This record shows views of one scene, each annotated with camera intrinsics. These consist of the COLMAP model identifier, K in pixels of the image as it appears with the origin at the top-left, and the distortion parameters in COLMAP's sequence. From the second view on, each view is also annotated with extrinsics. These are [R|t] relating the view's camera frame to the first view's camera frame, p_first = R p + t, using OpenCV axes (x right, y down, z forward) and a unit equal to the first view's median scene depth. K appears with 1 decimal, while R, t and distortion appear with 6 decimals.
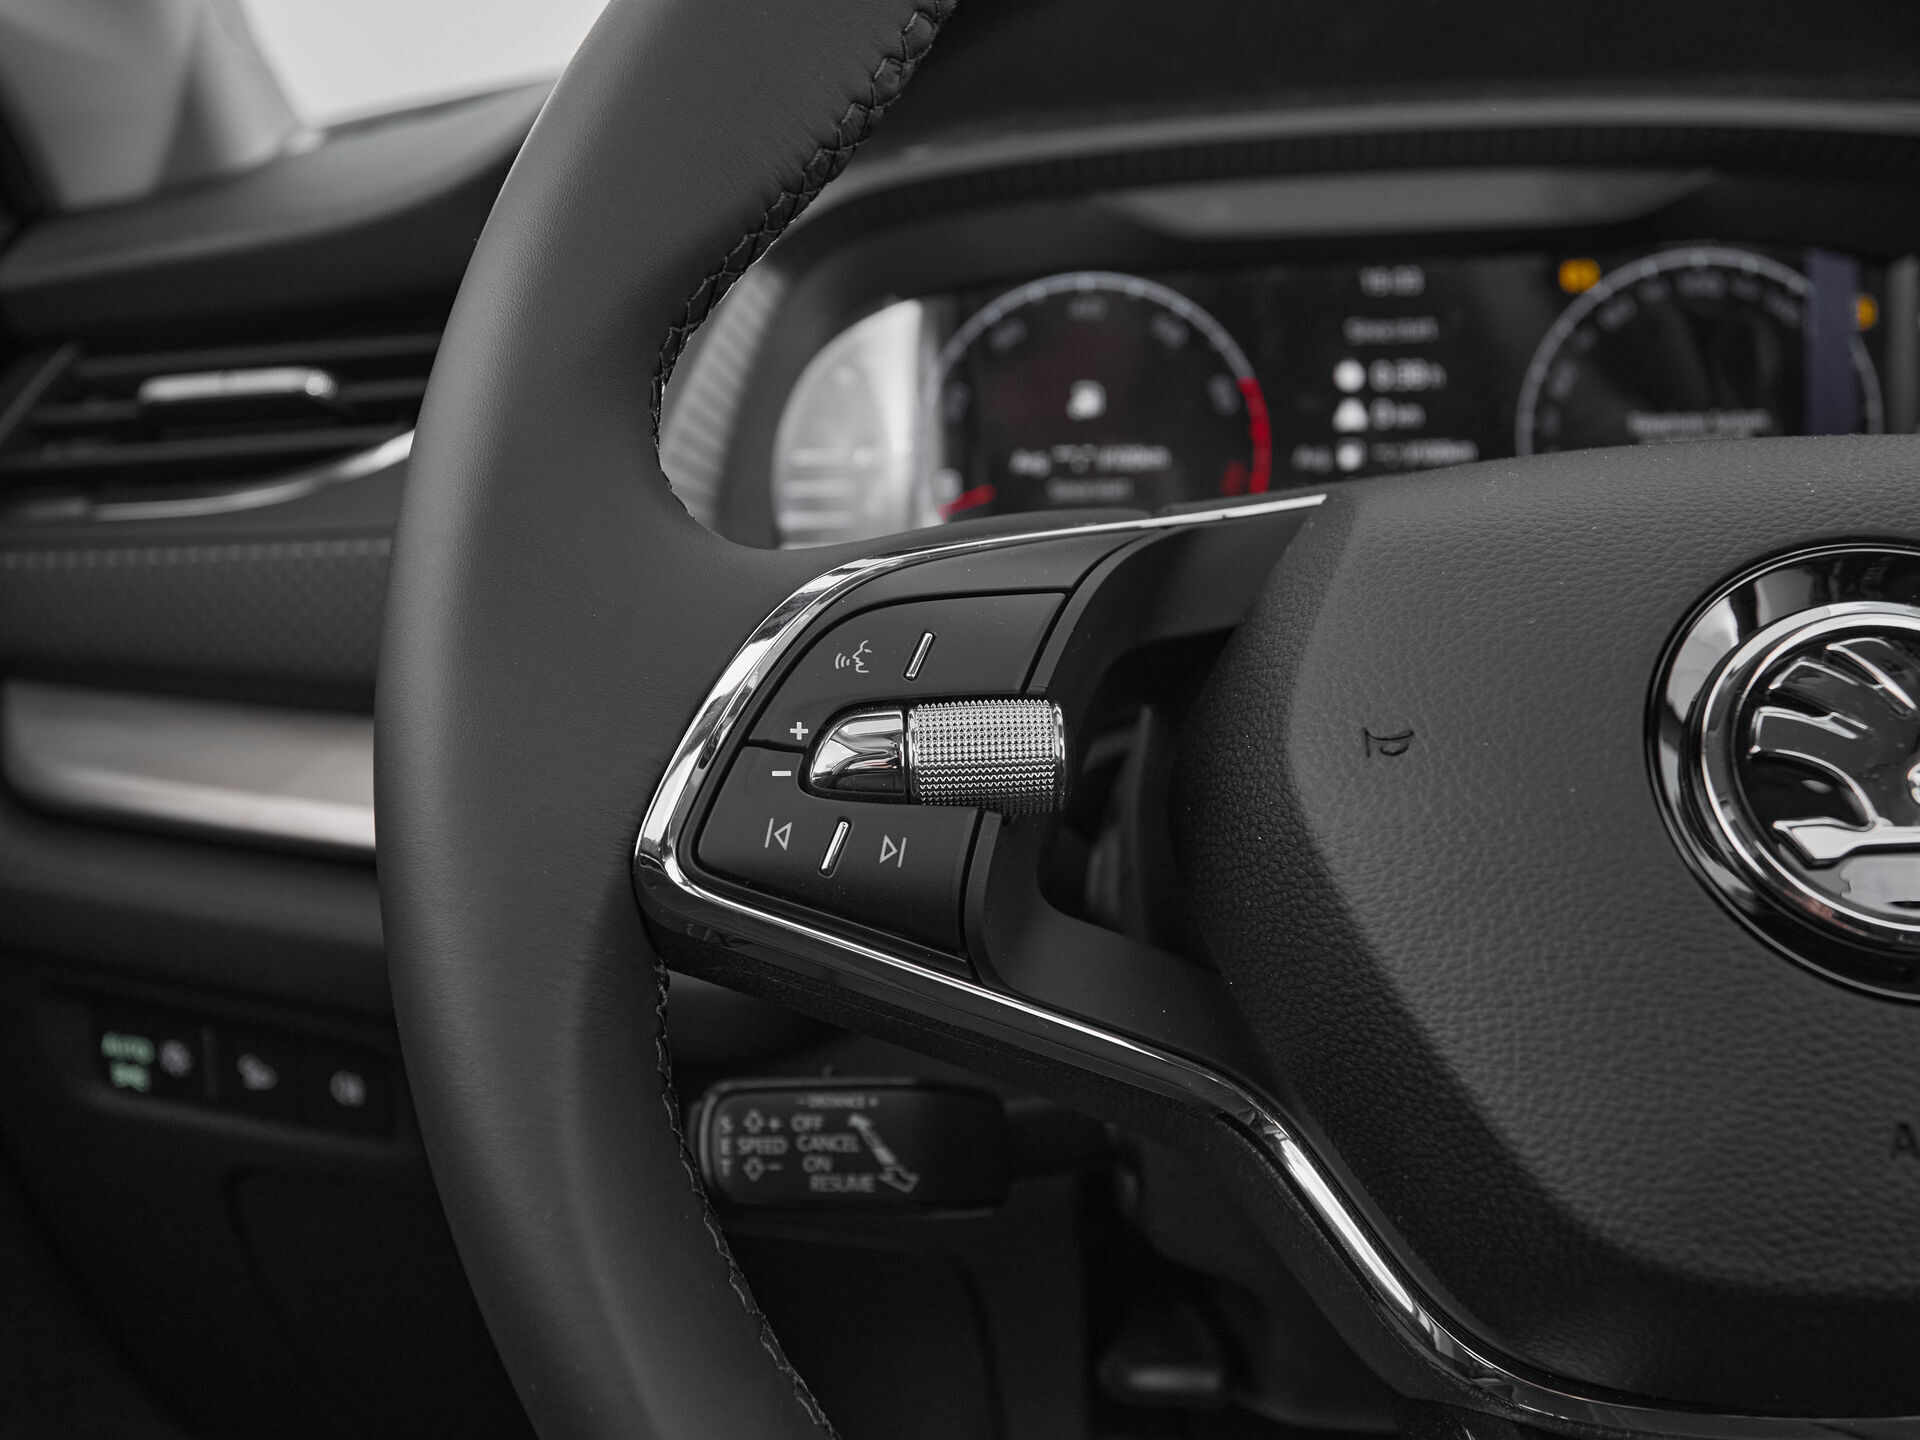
lens RADIAL K [[2172.4, 0, 832.8], [0, 2172.4, 782.4], [0, 0, 1]] dist [-0.051686, -0.019563]
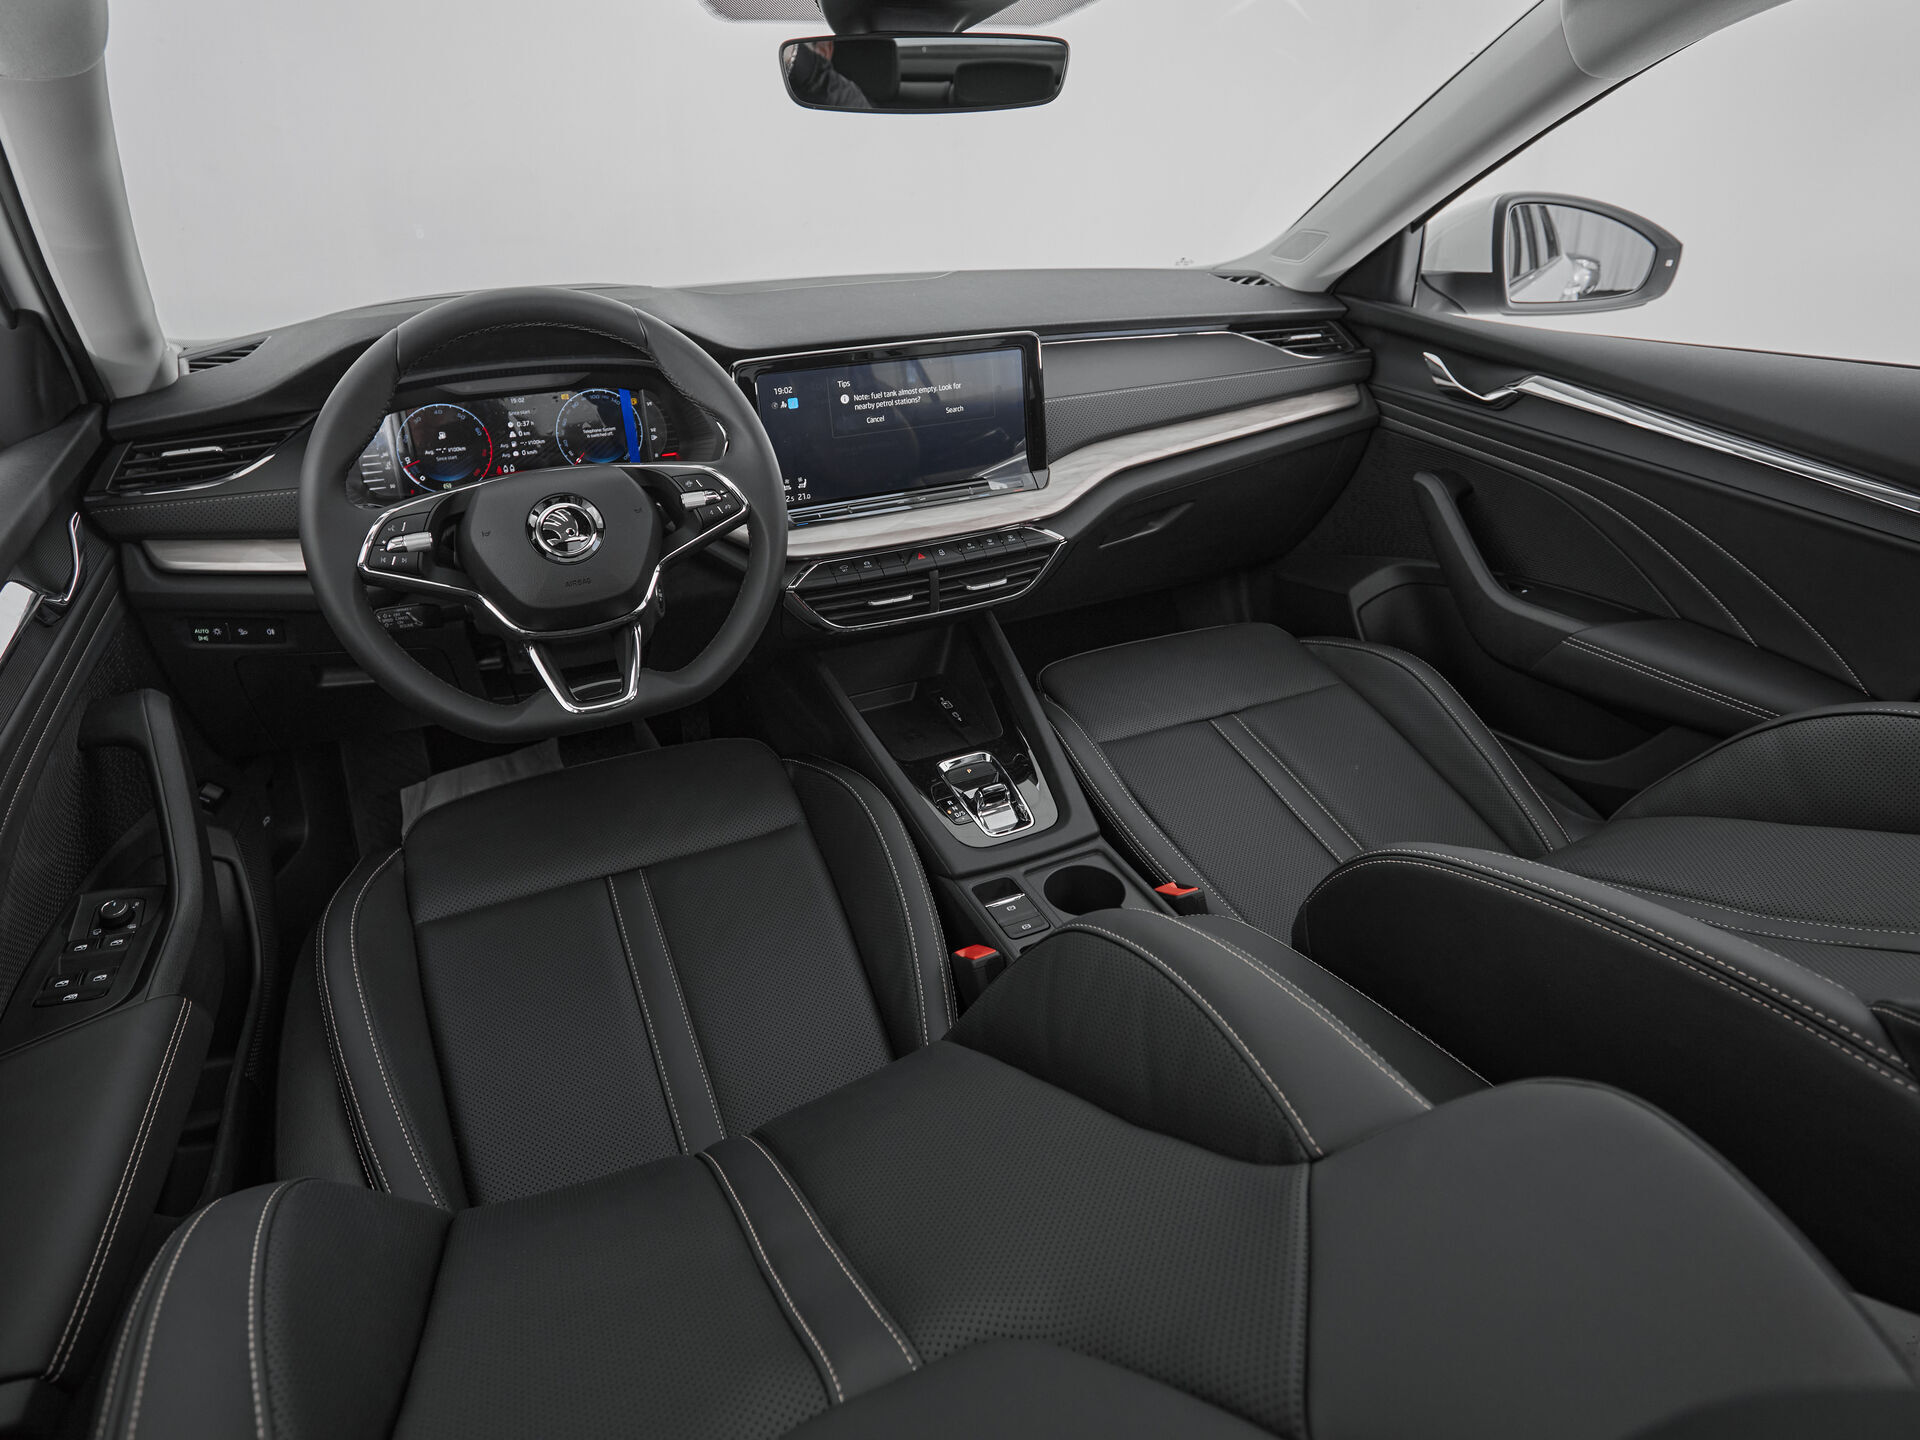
lens RADIAL K [[1136.8, 0, 927.7], [0, 1136.8, 658.1], [0, 0, 1]] dist [-0.001188, 0.000278]
pose [[0.896820, -0.158835, 0.412897, -0.008968], [0.091633, 0.979777, 0.177877, -0.074760], [-0.432801, -0.121689, 0.893239, -1.435073]]
